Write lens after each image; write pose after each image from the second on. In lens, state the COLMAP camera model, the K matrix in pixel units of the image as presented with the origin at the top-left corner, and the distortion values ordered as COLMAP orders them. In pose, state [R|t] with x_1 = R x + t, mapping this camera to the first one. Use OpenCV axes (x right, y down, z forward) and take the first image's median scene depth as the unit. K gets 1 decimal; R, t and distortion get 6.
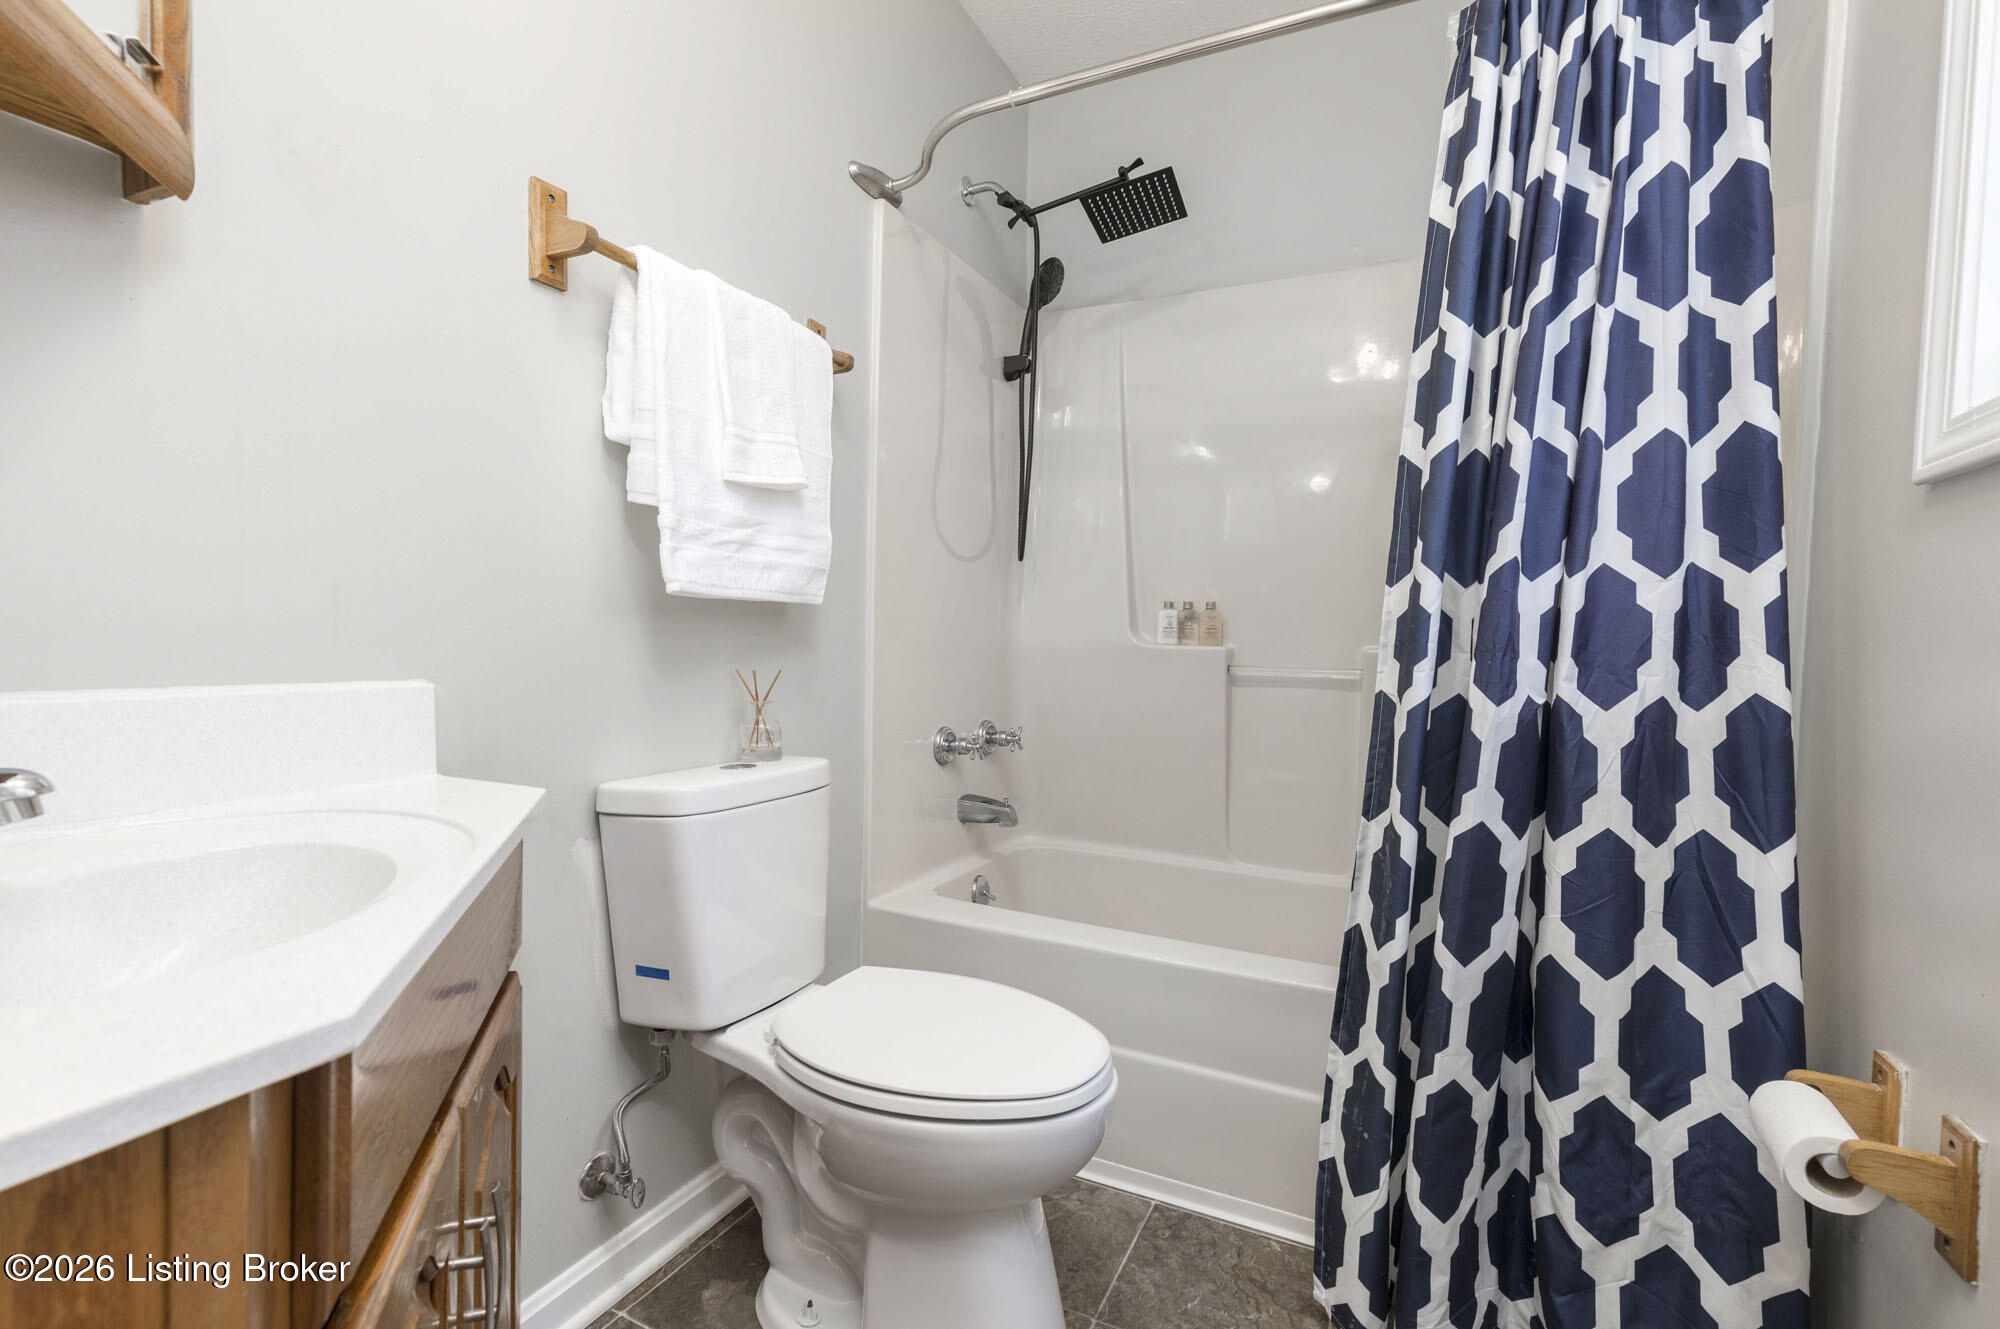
lens RADIAL K [[904.0, 0, 1000.0], [0, 904.0, 665.5], [0, 0, 1]] dist [0.005770, 0.000698]
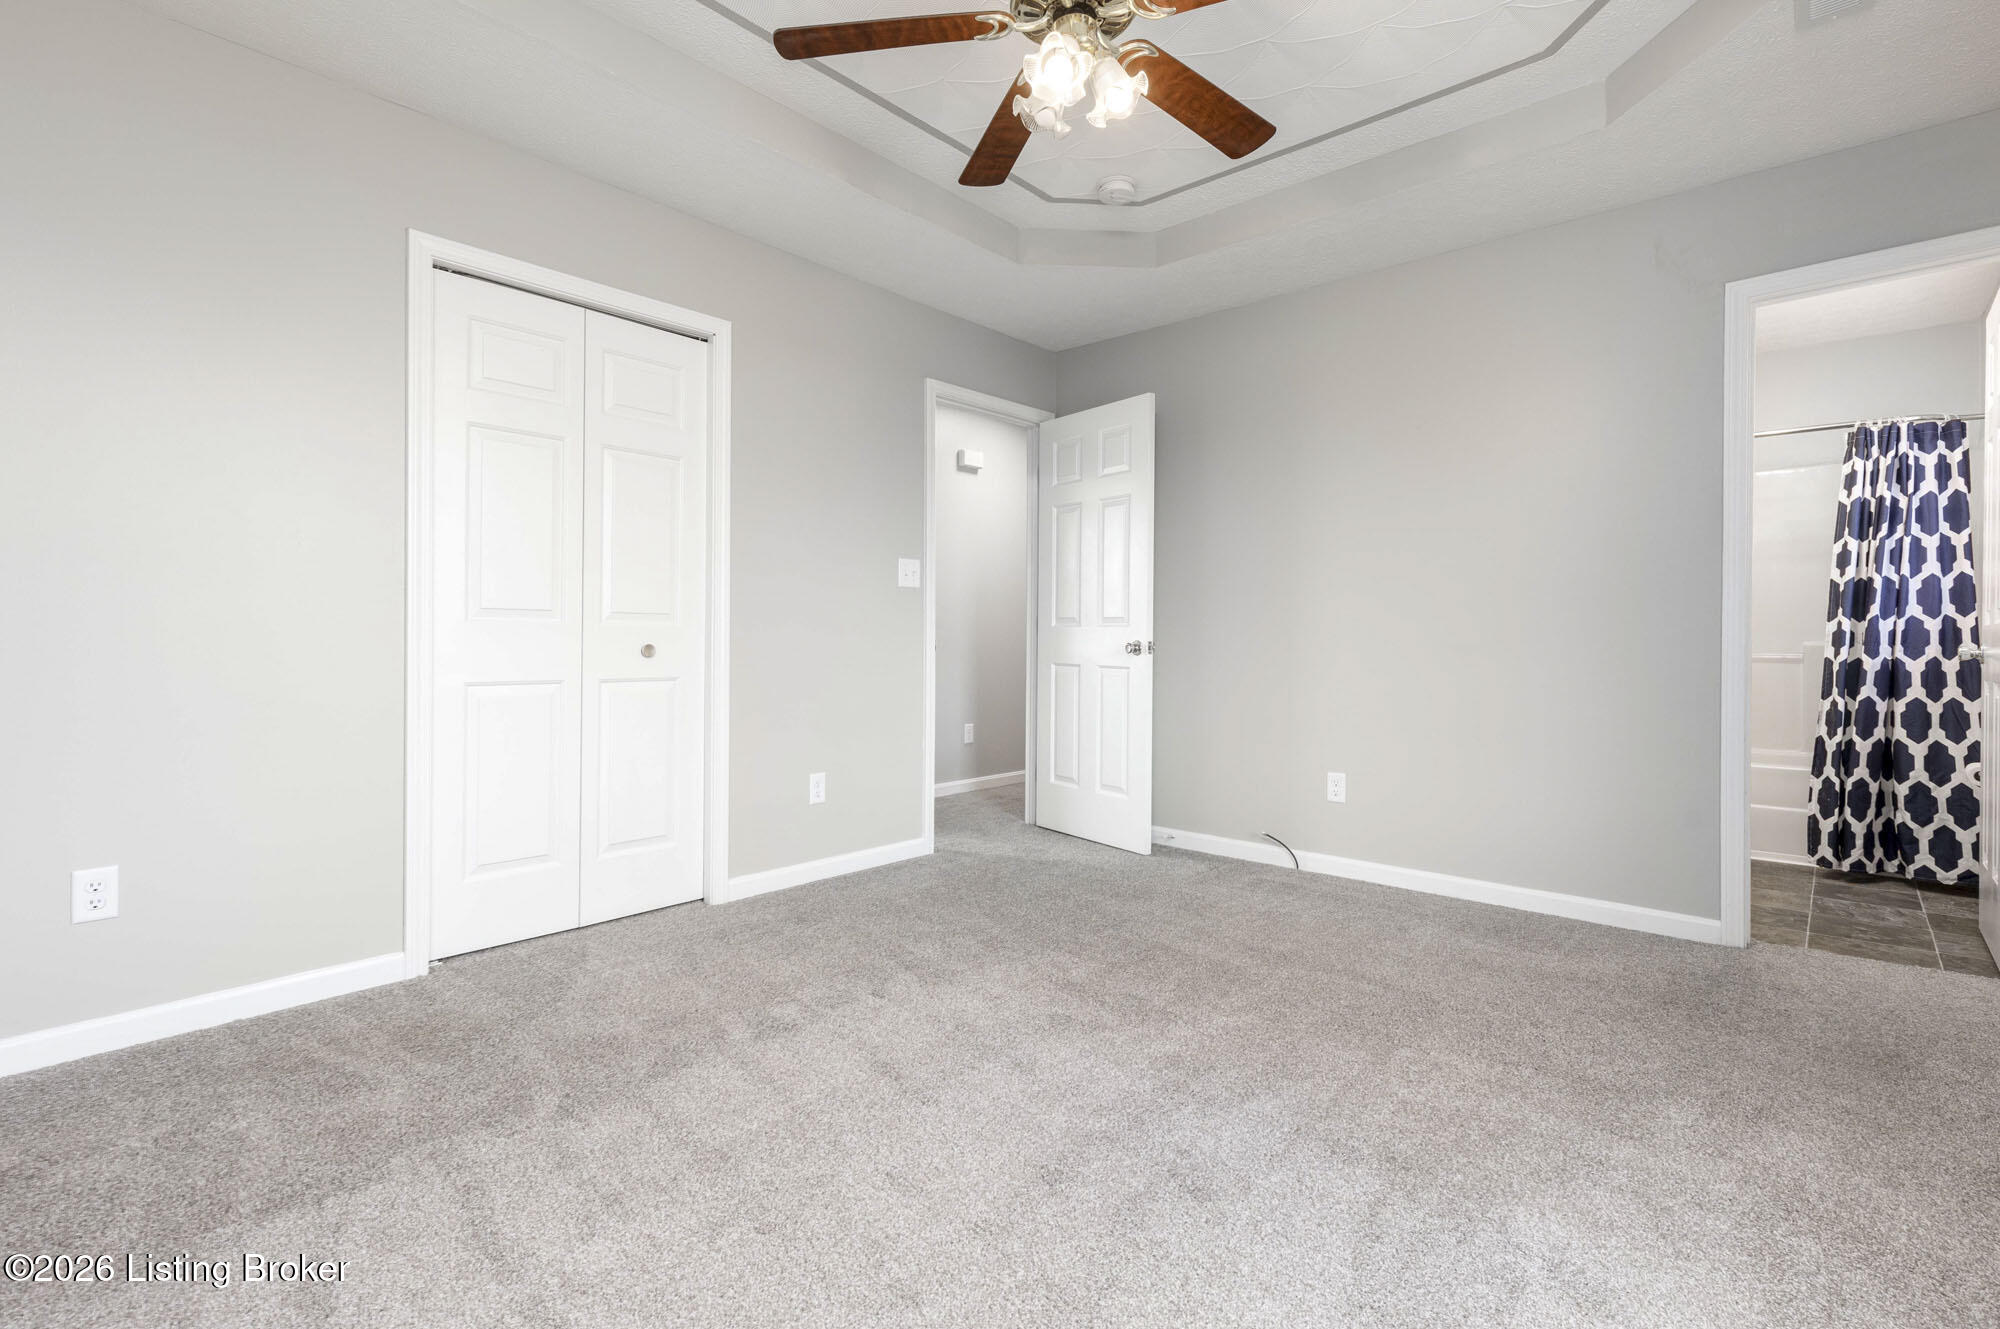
lens RADIAL K [[904.0, 0, 1027.1], [0, 904.0, 636.3], [0, 0, 1]] dist [0.005770, 0.000698]
pose [[0.961521, -0.019527, -0.274038, -1.448462], [0.008064, 0.999047, -0.042896, 0.074763], [0.274614, 0.039036, 0.960762, -2.921344]]
